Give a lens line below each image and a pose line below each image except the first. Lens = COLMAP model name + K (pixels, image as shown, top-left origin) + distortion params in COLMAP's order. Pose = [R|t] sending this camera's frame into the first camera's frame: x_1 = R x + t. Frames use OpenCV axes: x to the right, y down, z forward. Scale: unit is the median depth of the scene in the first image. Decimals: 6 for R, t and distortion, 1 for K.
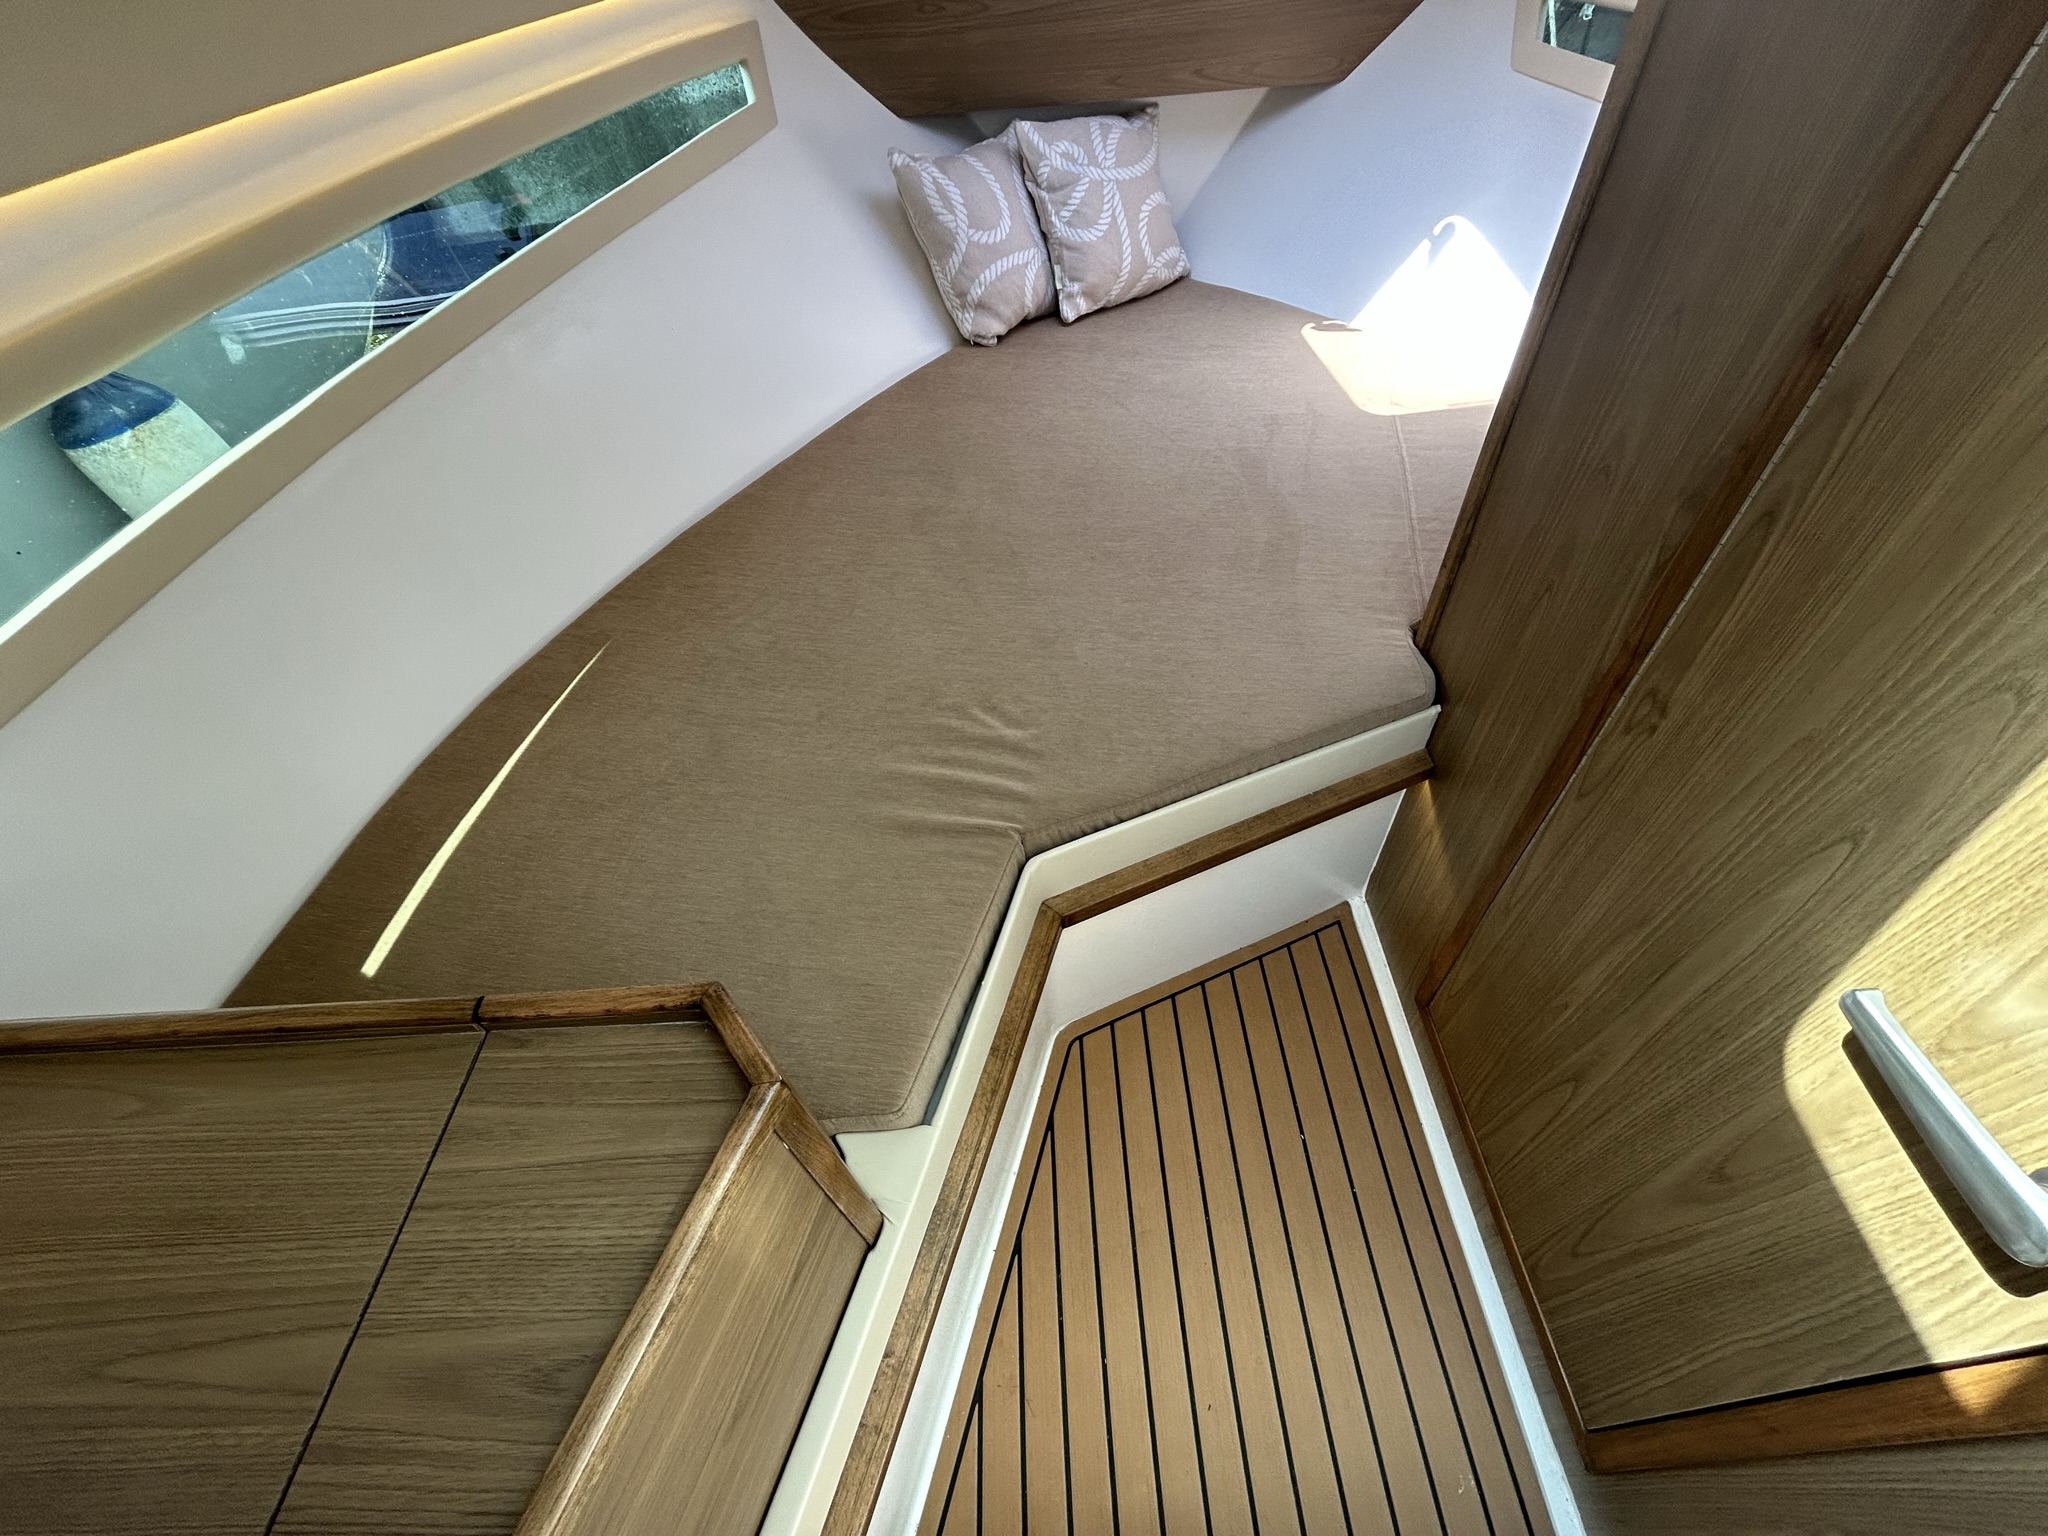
lens RADIAL K [[827.3, 0, 1018.0], [0, 827.3, 758.7], [0, 0, 1]] dist [0.004991, -0.001394]
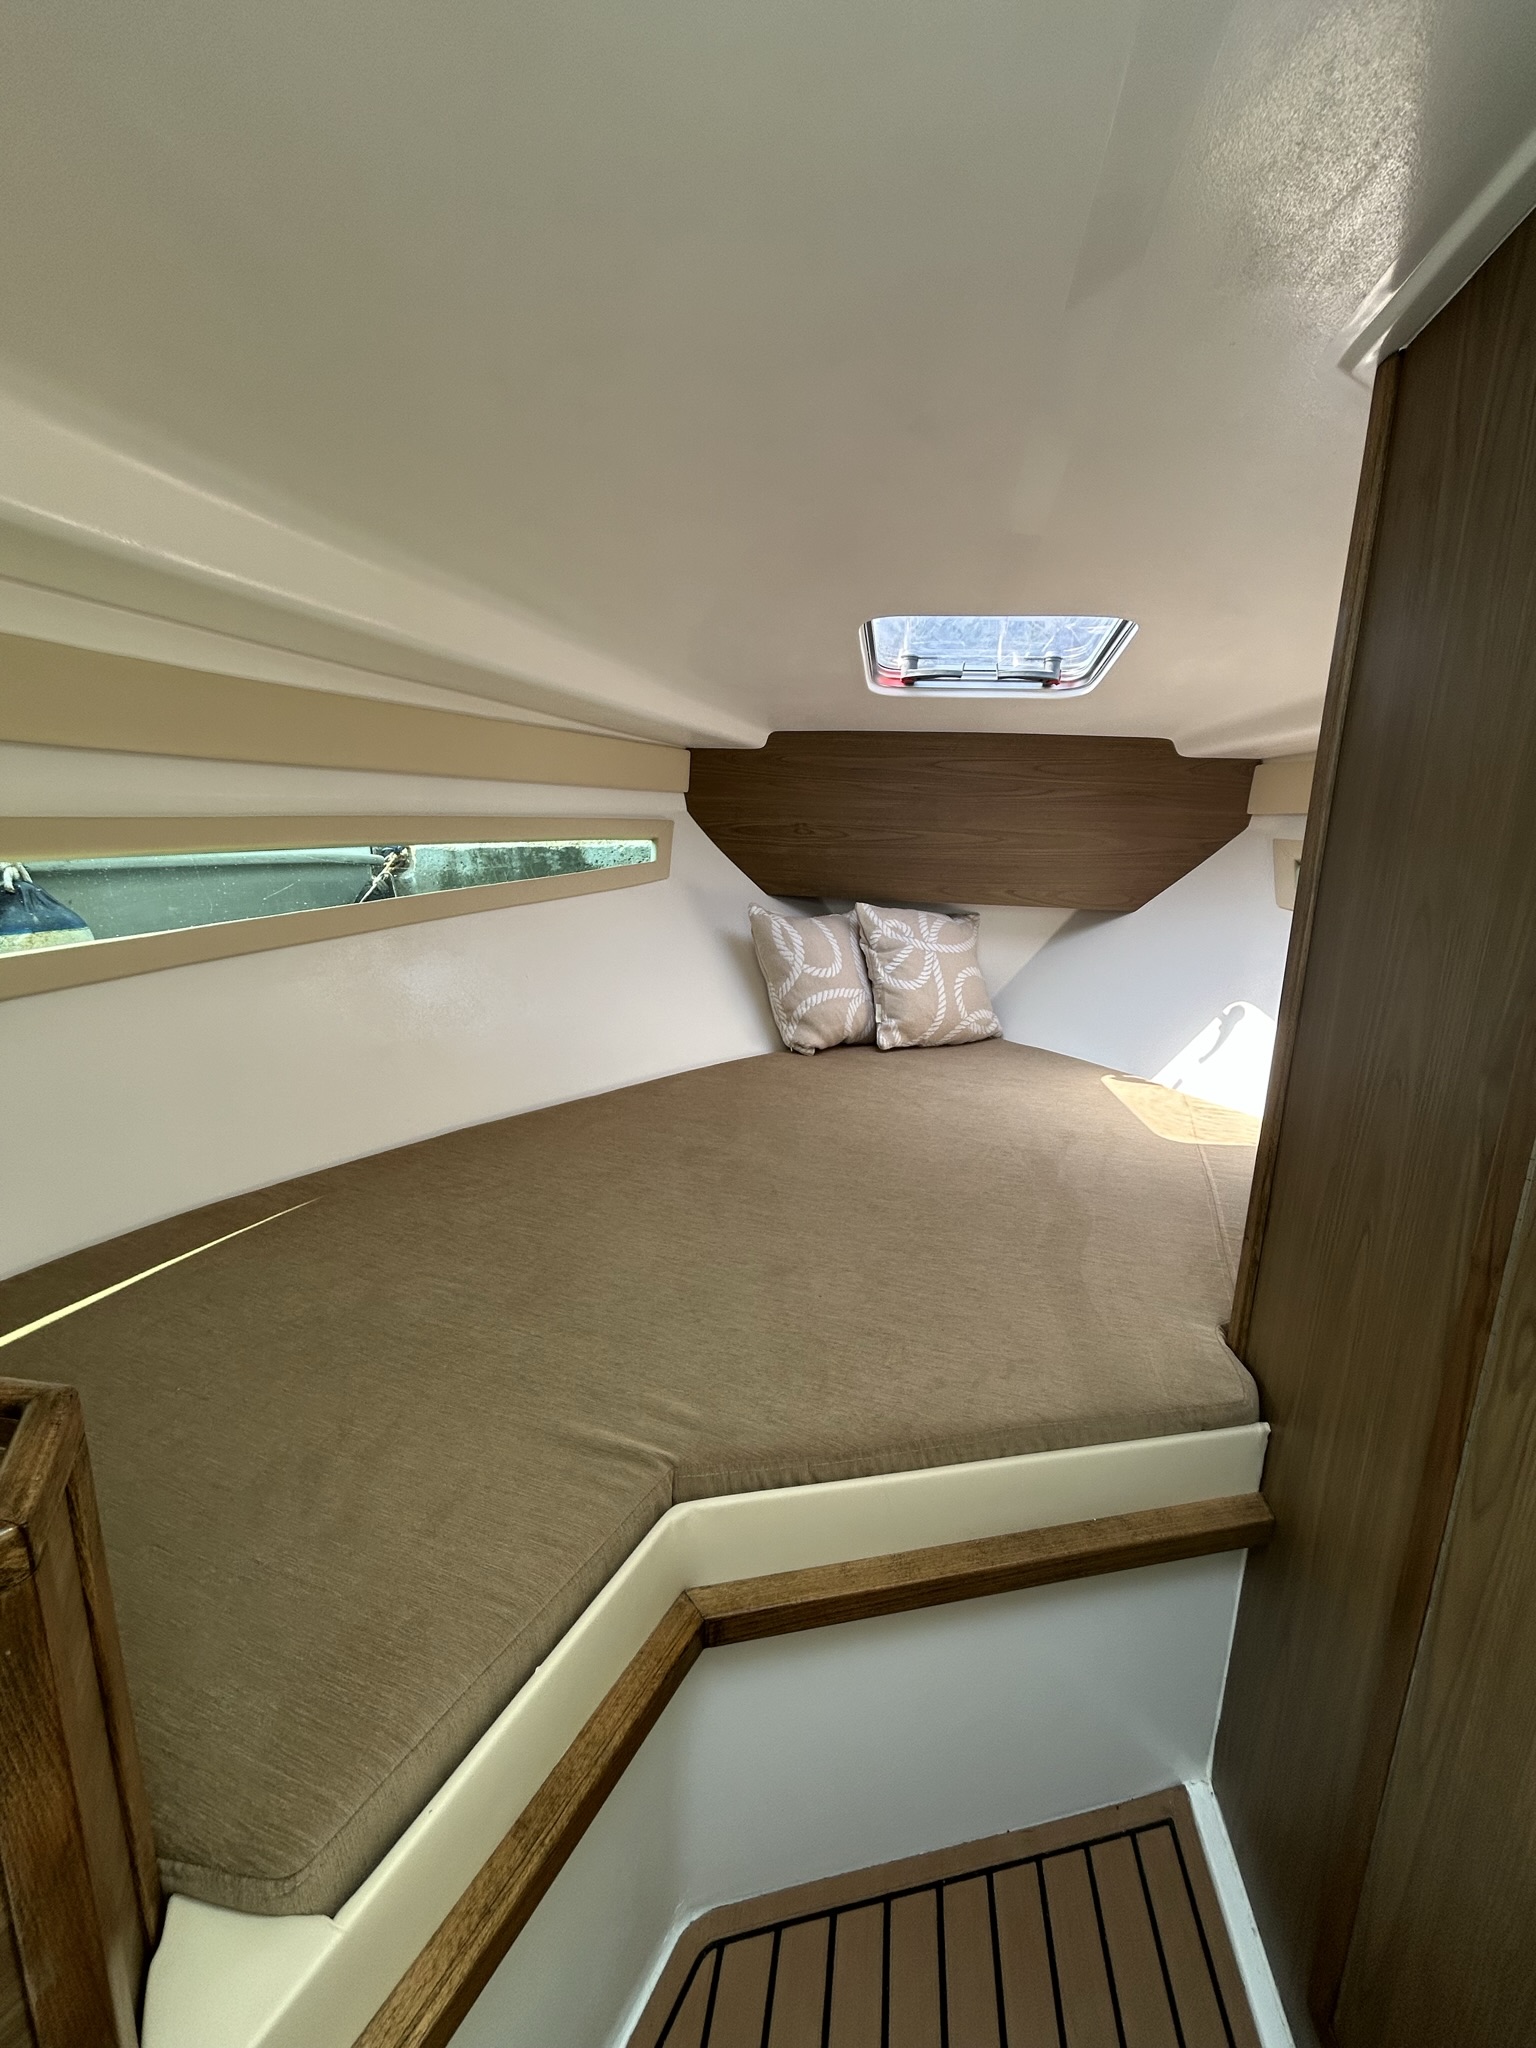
lens RADIAL K [[827.3, 0, 769.5], [0, 827.3, 1027.8], [0, 0, 1]] dist [0.004991, -0.001394]
pose [[0.979606, 0.135914, -0.147983, 0.112641], [-0.196115, 0.806994, -0.557045, 0.135209], [0.043711, 0.574707, 0.817191, 0.139720]]
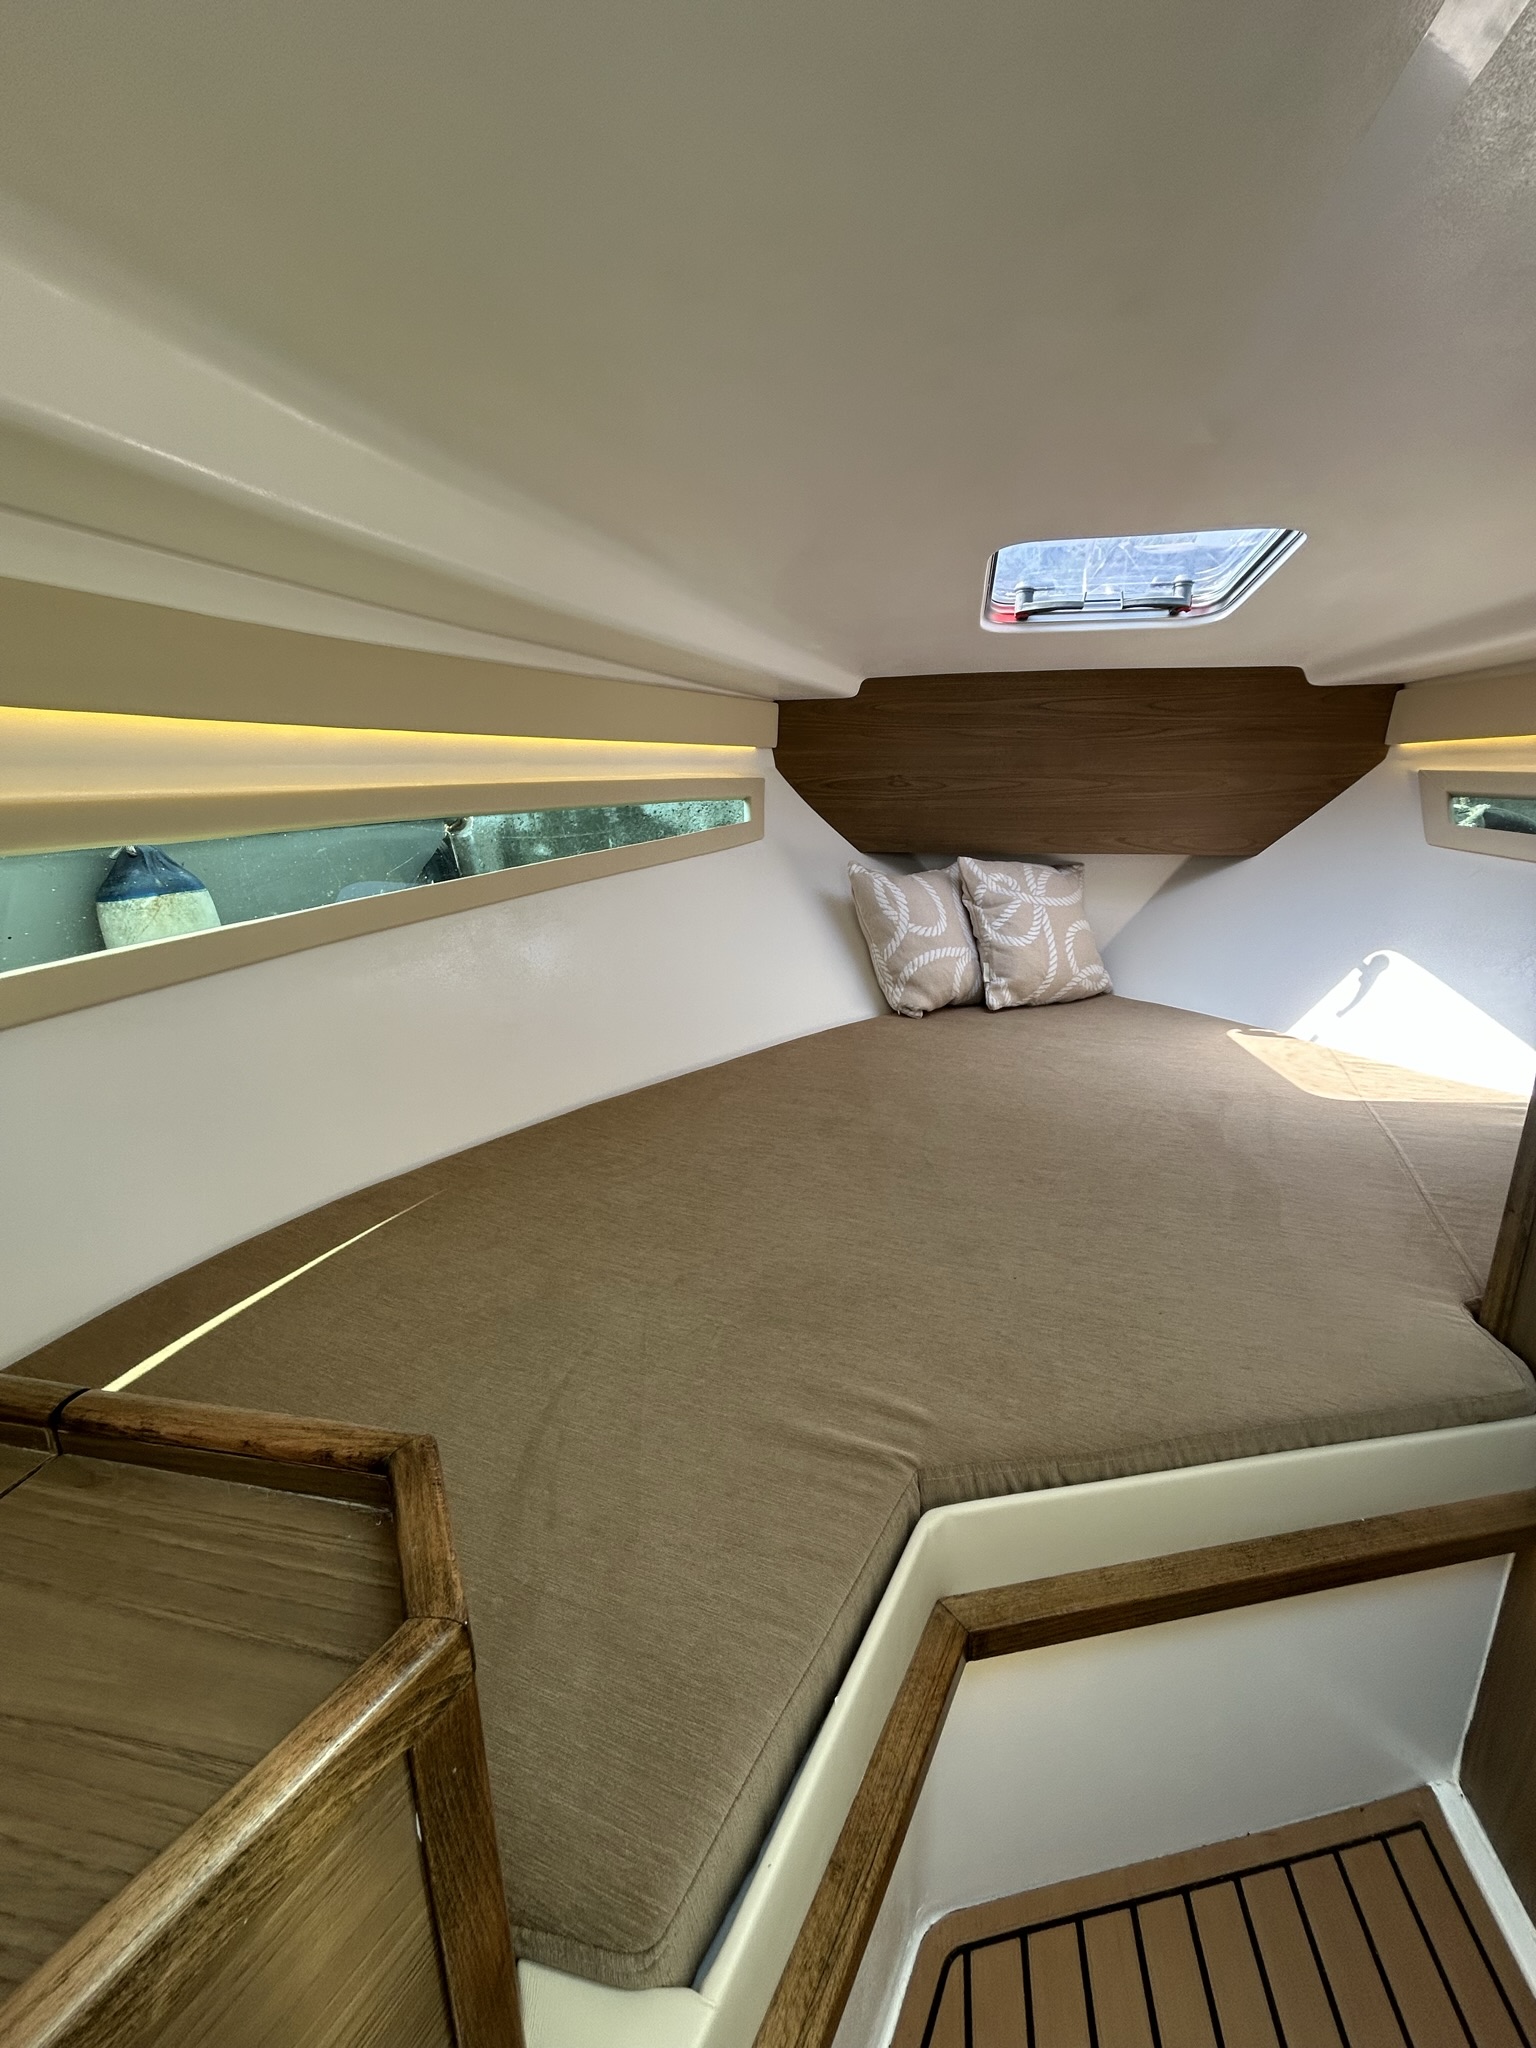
lens RADIAL K [[827.3, 0, 773.5], [0, 827.3, 1026.1], [0, 0, 1]] dist [0.004991, -0.001394]
pose [[0.975970, 0.115760, -0.184612, -0.023085], [-0.195944, 0.836873, -0.511125, 0.125968], [0.095329, 0.535017, 0.839446, 0.168889]]
